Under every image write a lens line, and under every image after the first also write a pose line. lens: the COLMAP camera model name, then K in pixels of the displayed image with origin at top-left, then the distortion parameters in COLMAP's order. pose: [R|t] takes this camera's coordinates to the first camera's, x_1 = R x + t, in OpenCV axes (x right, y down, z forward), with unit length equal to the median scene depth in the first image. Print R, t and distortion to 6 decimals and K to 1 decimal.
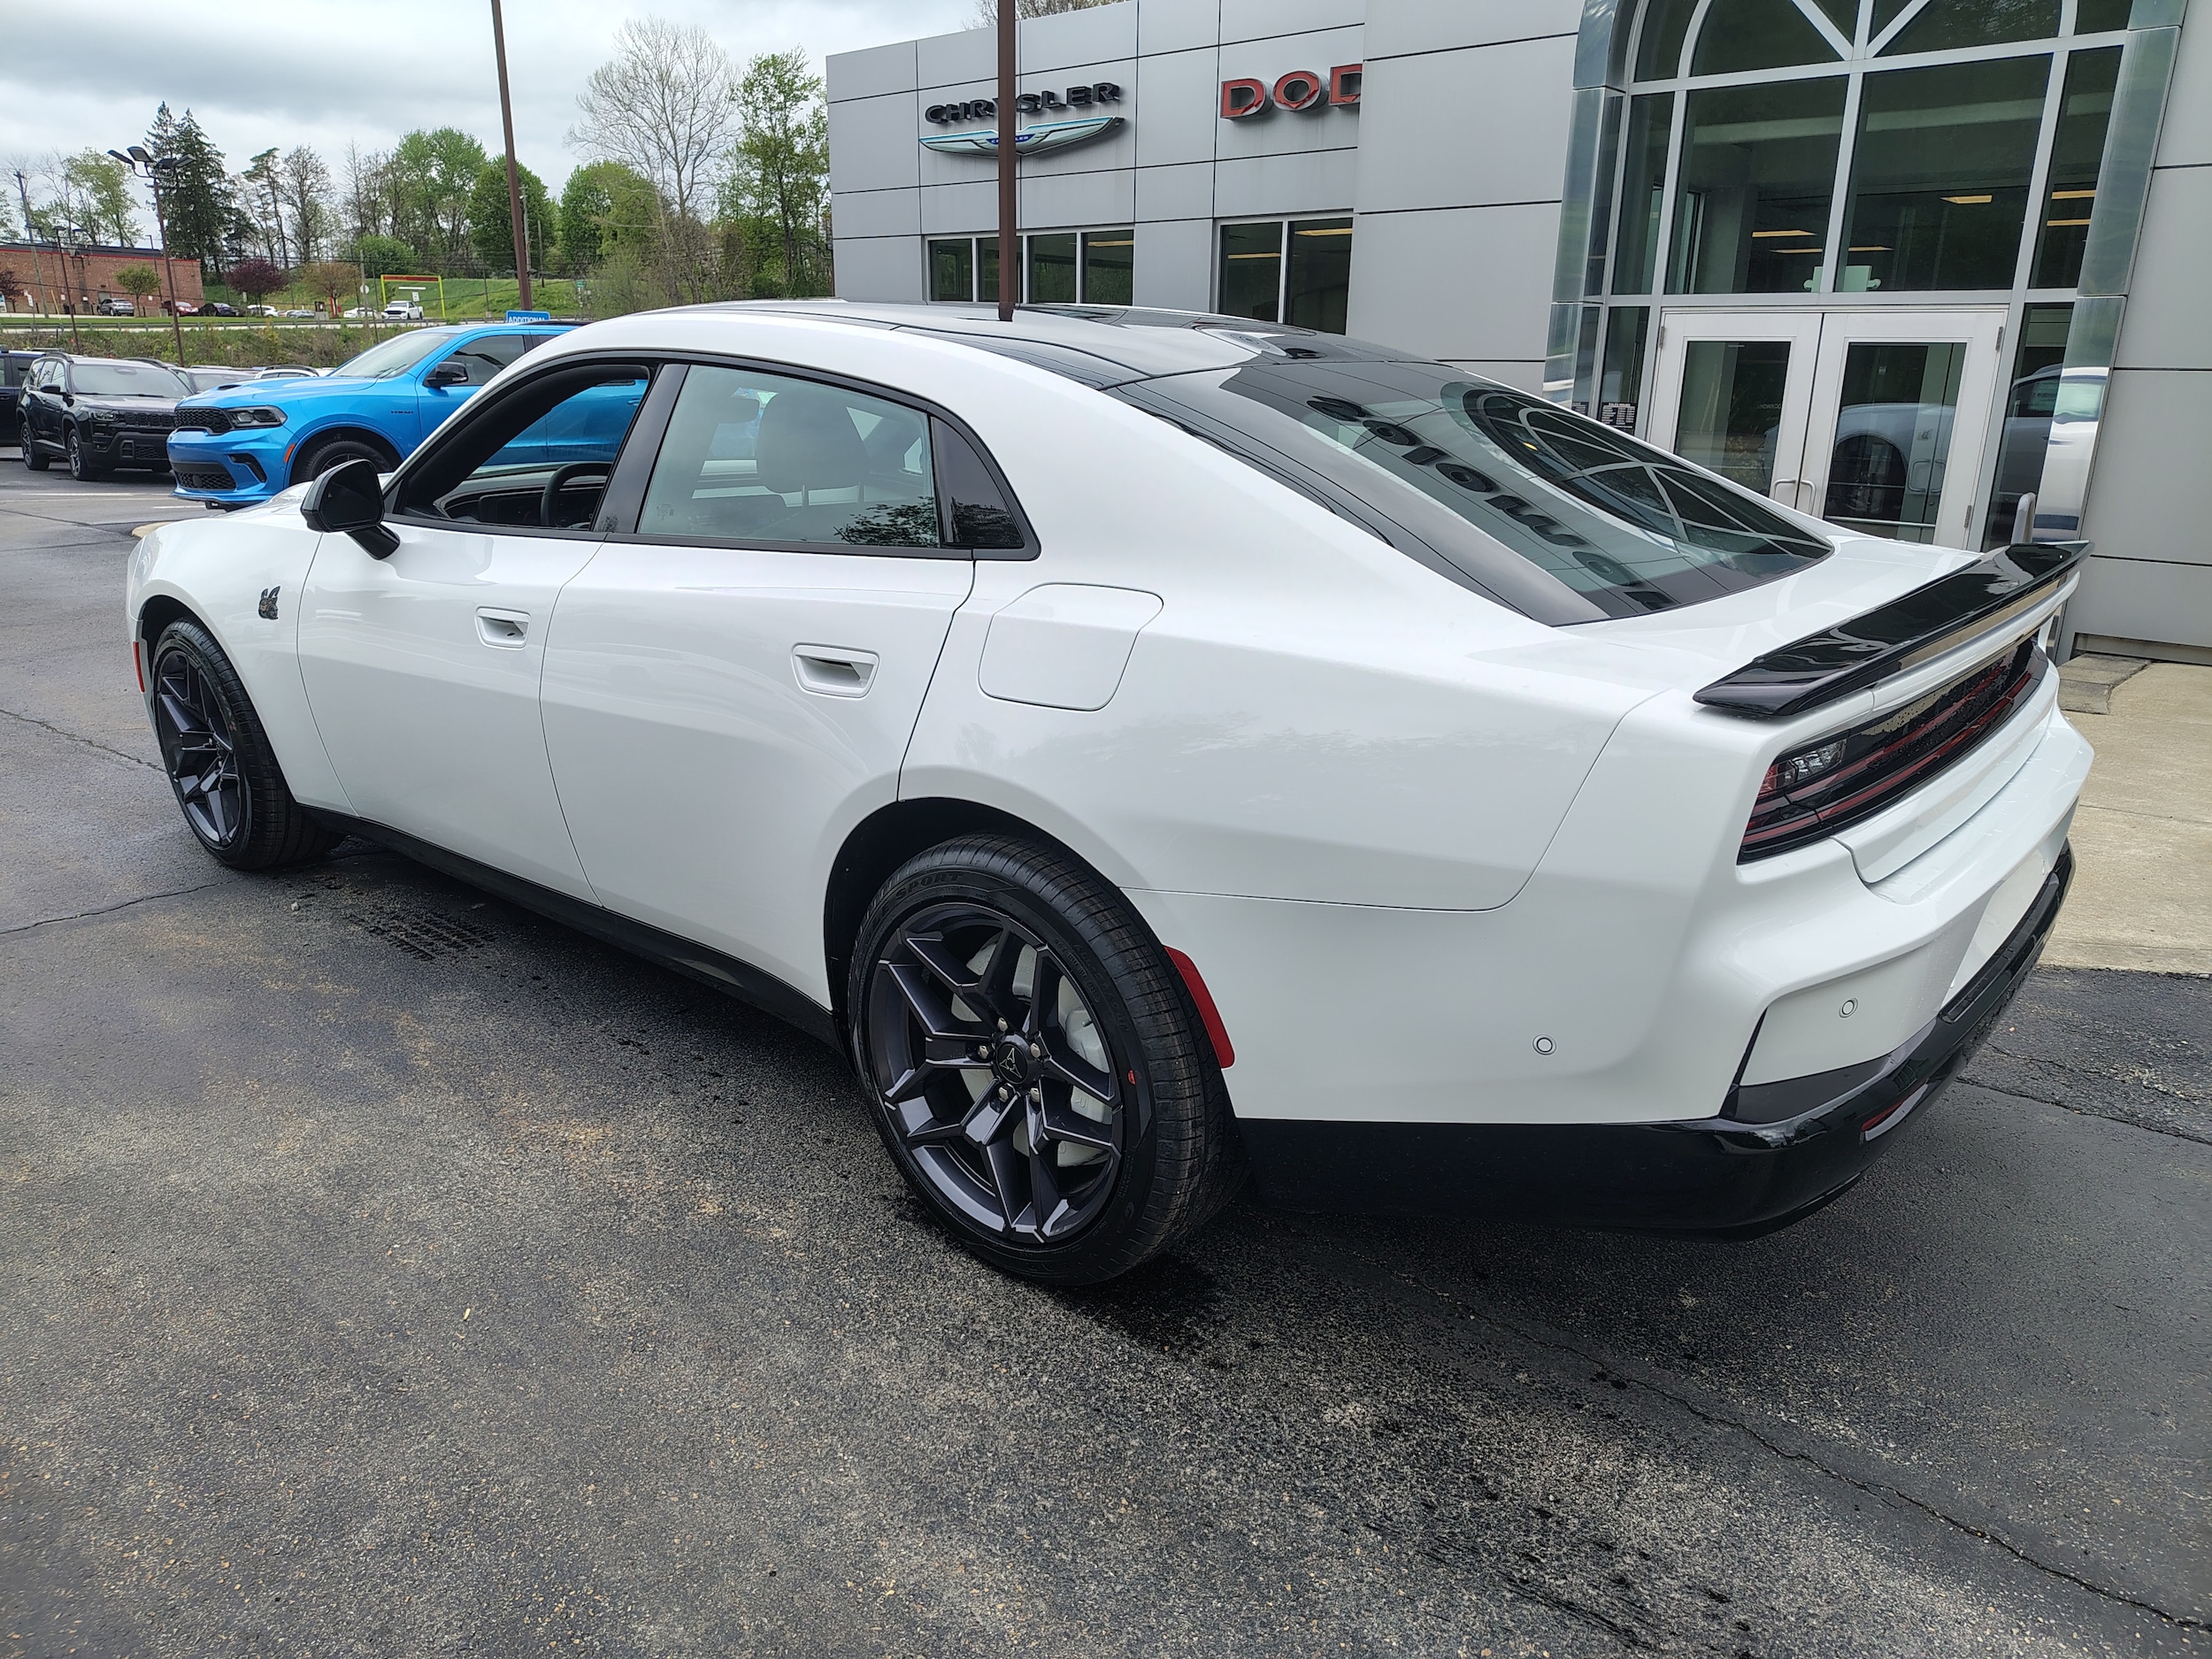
lens RADIAL K [[1535.4, 0, 1117.5], [0, 1535.4, 843.0], [0, 0, 1]] dist [0.022431, -0.026216]
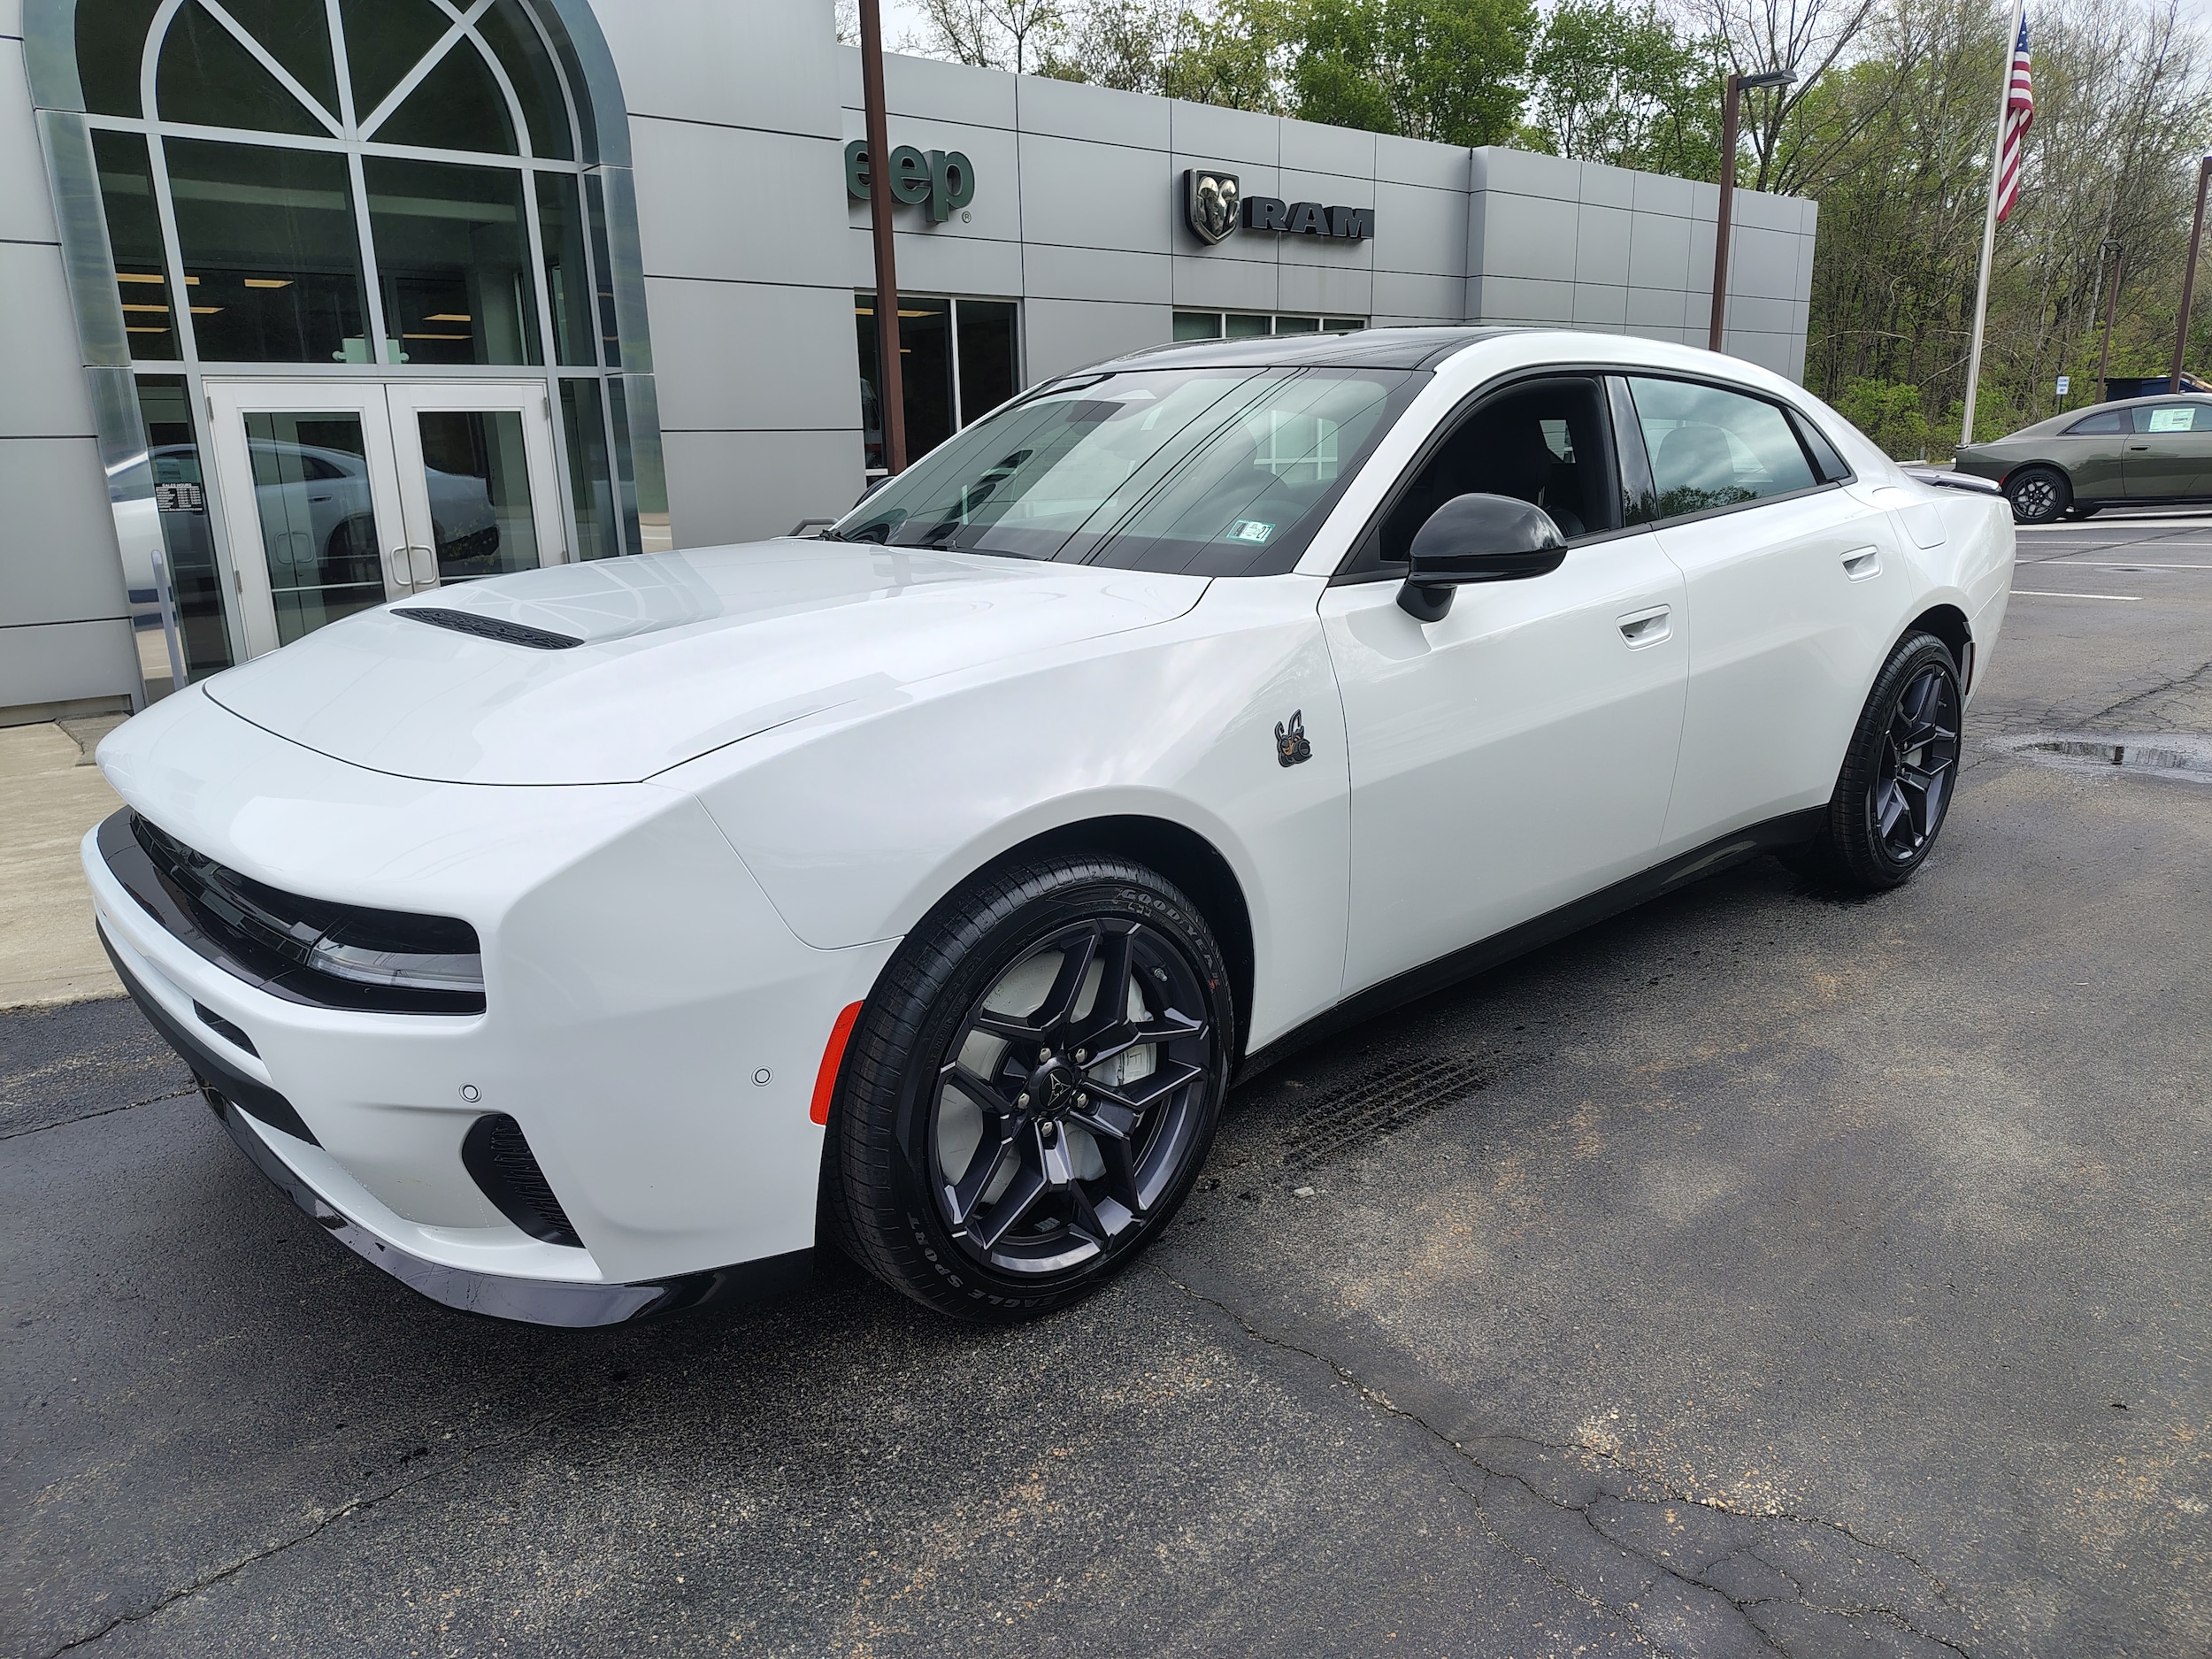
lens RADIAL K [[1535.4, 0, 1117.5], [0, 1535.4, 843.0], [0, 0, 1]] dist [0.022431, -0.026216]
pose [[0.119341, -0.263570, 0.957230, -1.577704], [0.322666, 0.922082, 0.213664, -0.365085], [-0.938959, 0.283366, 0.195087, 1.260803]]
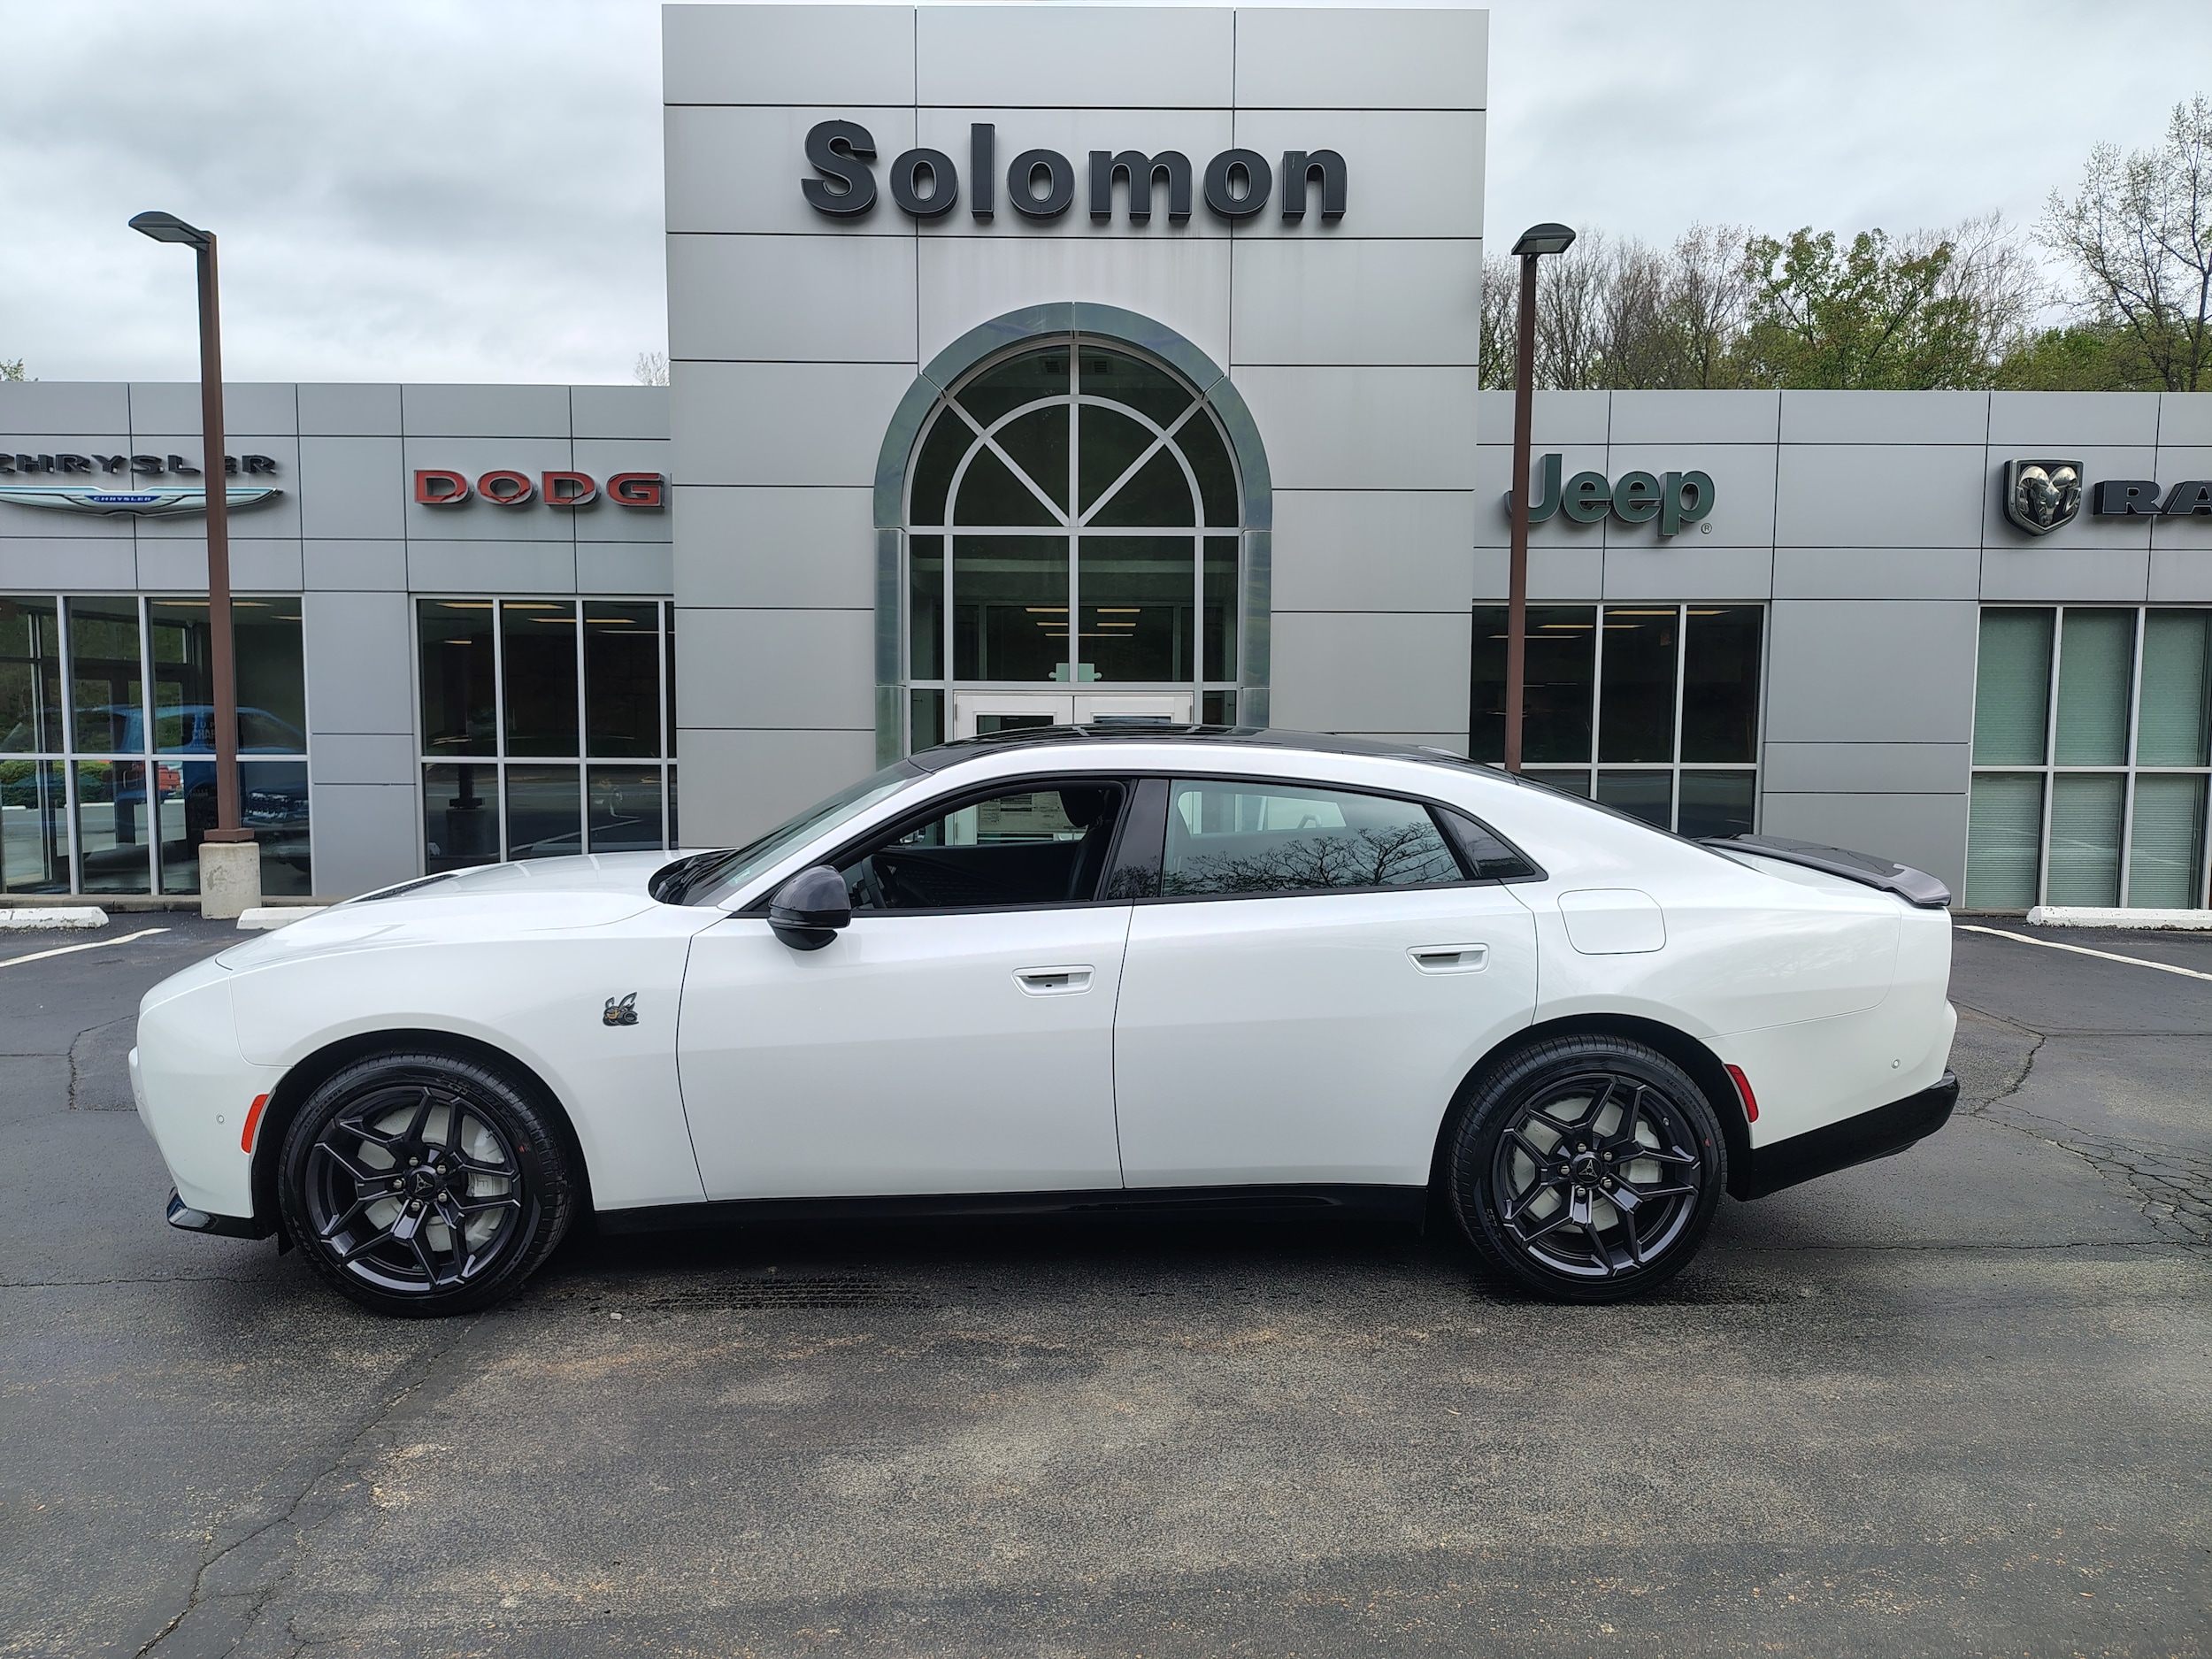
lens RADIAL K [[1535.4, 0, 1117.5], [0, 1535.4, 843.0], [0, 0, 1]] dist [0.022431, -0.026216]
pose [[0.736838, -0.067248, 0.672716, -1.310234], [0.207861, 0.969378, -0.130770, -0.078033], [-0.643322, 0.236188, 0.728253, 0.006164]]
